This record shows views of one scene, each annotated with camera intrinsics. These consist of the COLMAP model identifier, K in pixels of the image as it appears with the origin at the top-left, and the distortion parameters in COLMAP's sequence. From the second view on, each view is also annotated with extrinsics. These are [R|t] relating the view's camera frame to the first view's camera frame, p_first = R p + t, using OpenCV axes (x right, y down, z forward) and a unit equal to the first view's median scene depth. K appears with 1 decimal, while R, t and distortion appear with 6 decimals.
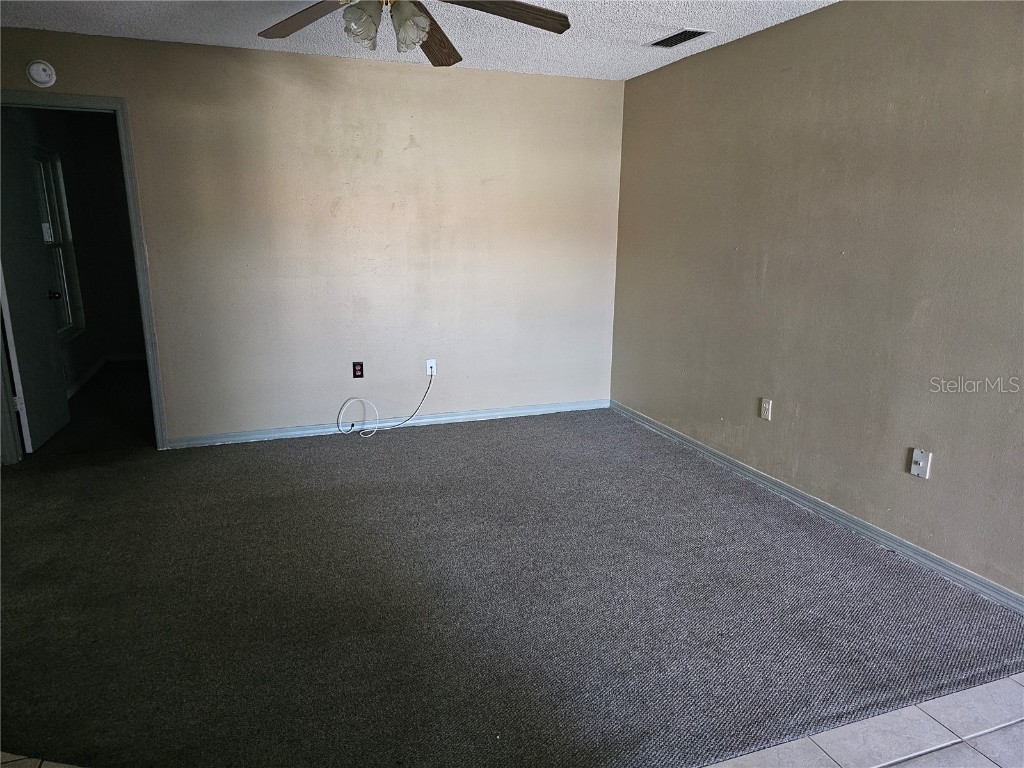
lens RADIAL K [[700.3, 0, 507.5], [0, 700.3, 385.1], [0, 0, 1]] dist [0.024550, -0.010342]
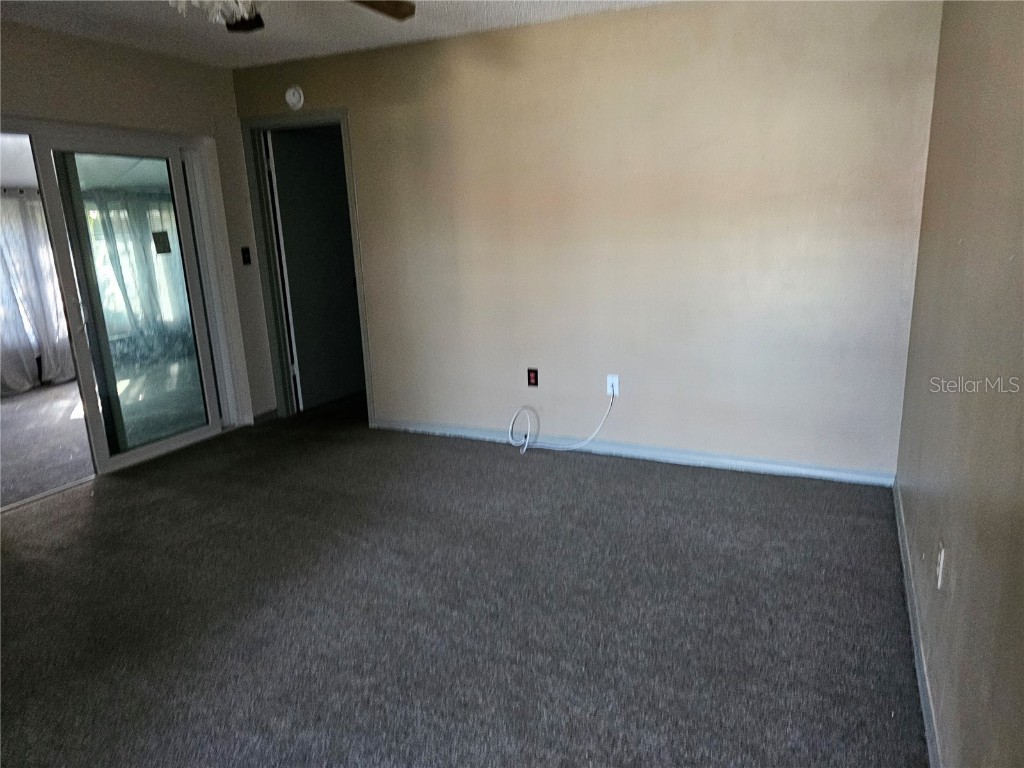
lens RADIAL K [[700.3, 0, 511.8], [0, 700.3, 384.9], [0, 0, 1]] dist [0.024550, -0.010342]
pose [[0.703292, 0.139477, -0.697084, 0.419784], [-0.120887, 0.989747, 0.076071, -0.081905], [0.700547, 0.030768, 0.712942, 0.364051]]
